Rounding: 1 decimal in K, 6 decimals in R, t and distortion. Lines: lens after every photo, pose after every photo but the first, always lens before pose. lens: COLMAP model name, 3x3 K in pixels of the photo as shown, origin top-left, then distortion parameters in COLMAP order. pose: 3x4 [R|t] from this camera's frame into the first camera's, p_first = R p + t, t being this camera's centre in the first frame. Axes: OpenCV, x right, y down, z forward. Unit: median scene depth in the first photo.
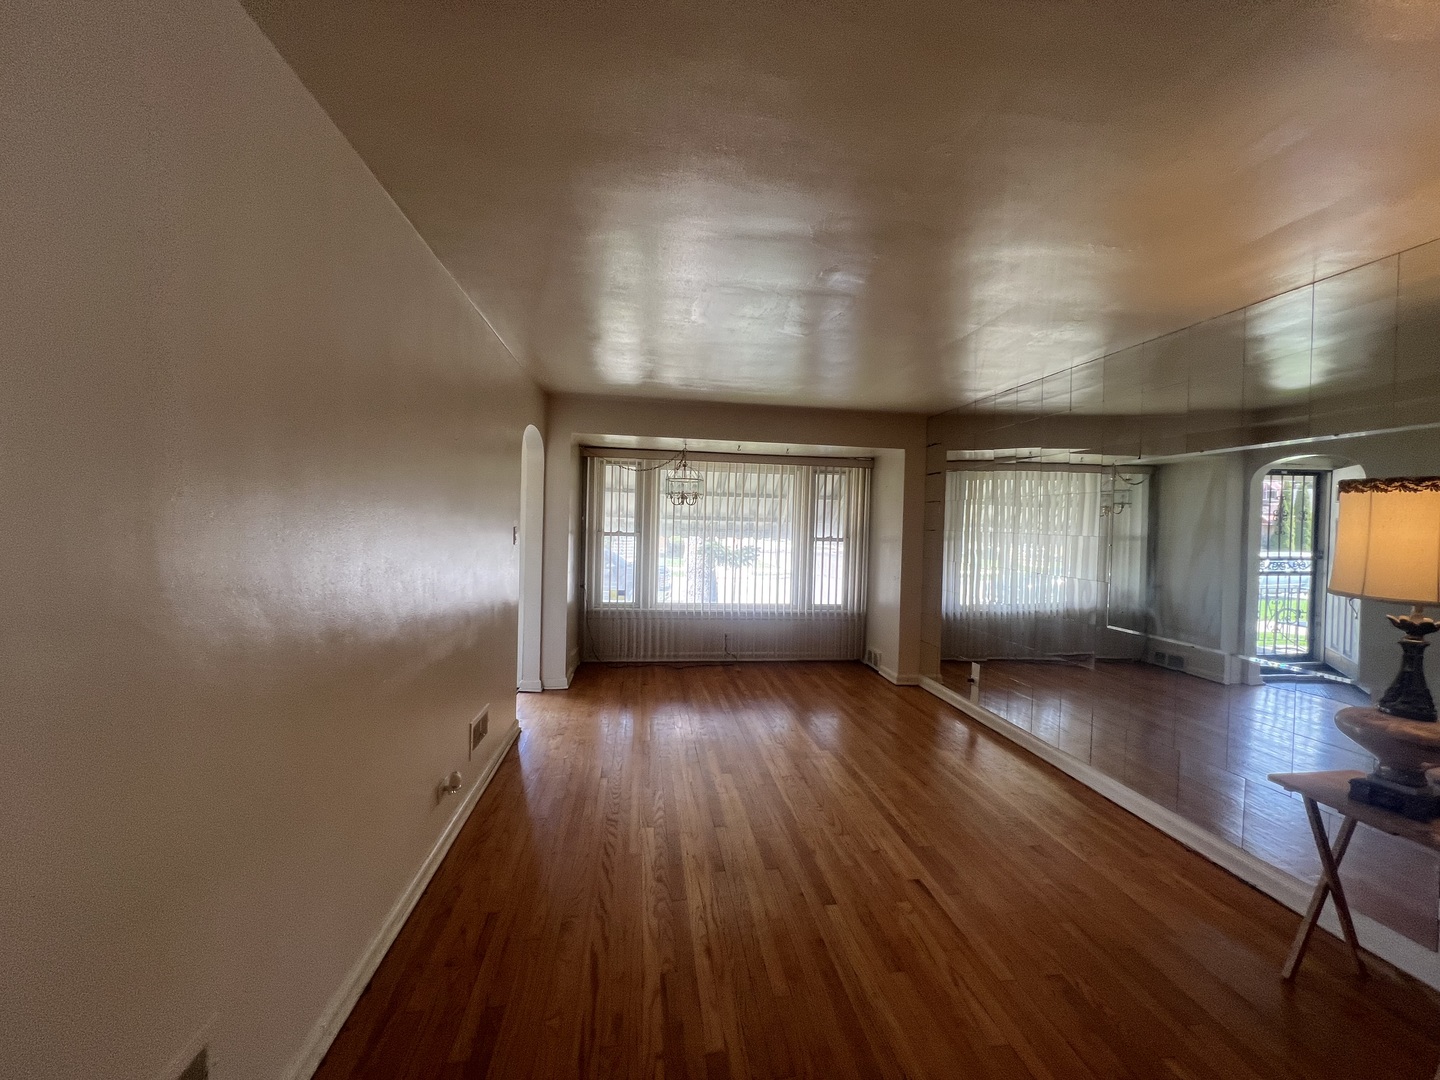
lens RADIAL K [[578.3, 0, 719.5], [0, 578.3, 543.2], [0, 0, 1]] dist [0.000002, 0.000494]
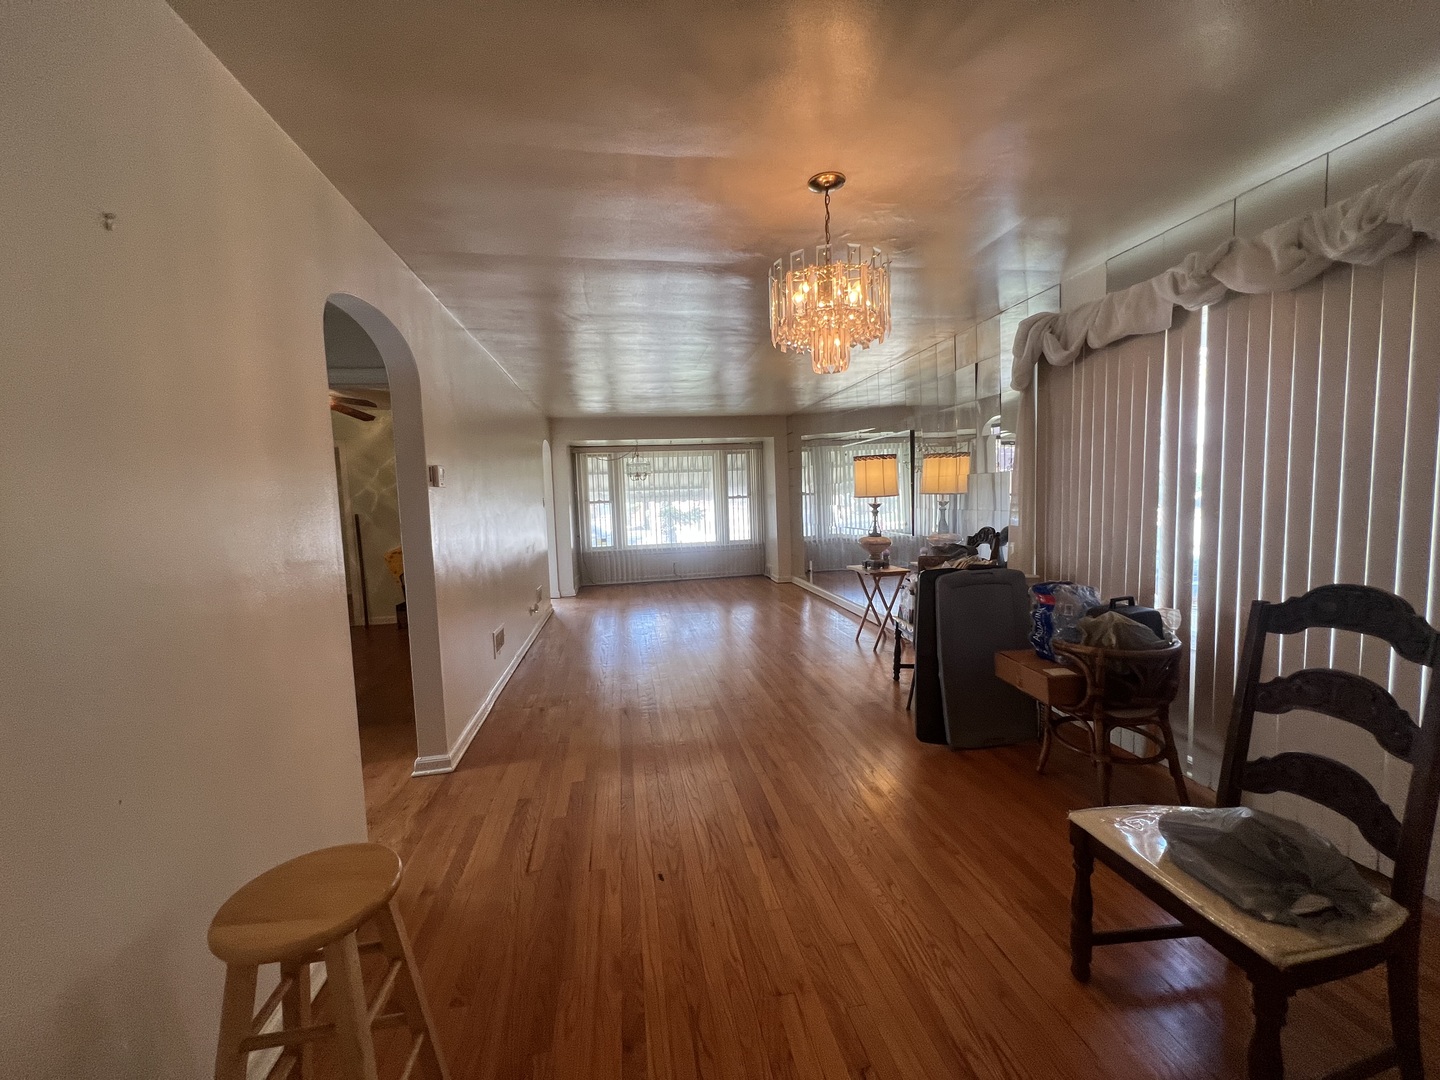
lens RADIAL K [[578.3, 0, 719.5], [0, 578.3, 543.2], [0, 0, 1]] dist [0.000002, 0.000494]
pose [[0.997348, -0.066216, 0.030195, 0.090988], [0.064755, 0.996793, 0.047010, 0.041907], [-0.033211, -0.044930, 0.998438, -0.551838]]
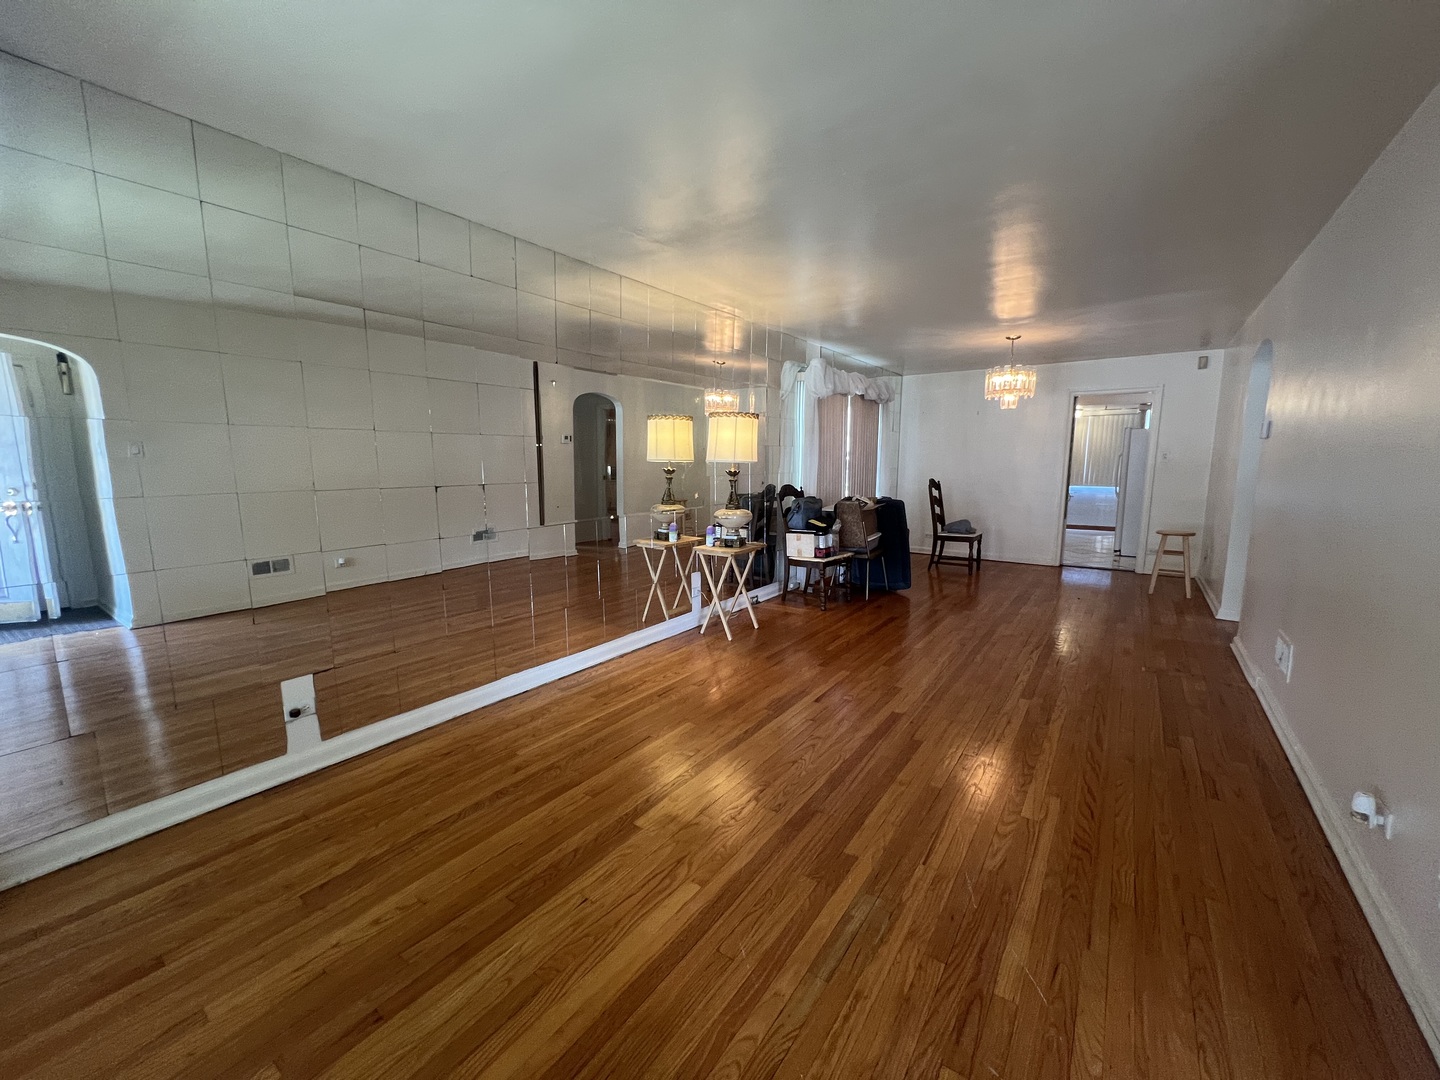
lens RADIAL K [[578.3, 0, 719.5], [0, 578.3, 543.2], [0, 0, 1]] dist [0.000002, 0.000494]
pose [[-0.727658, -0.123368, 0.674755, -0.134833], [0.009254, 0.981839, 0.189493, -0.008624], [-0.685878, 0.144130, -0.713301, 0.804279]]
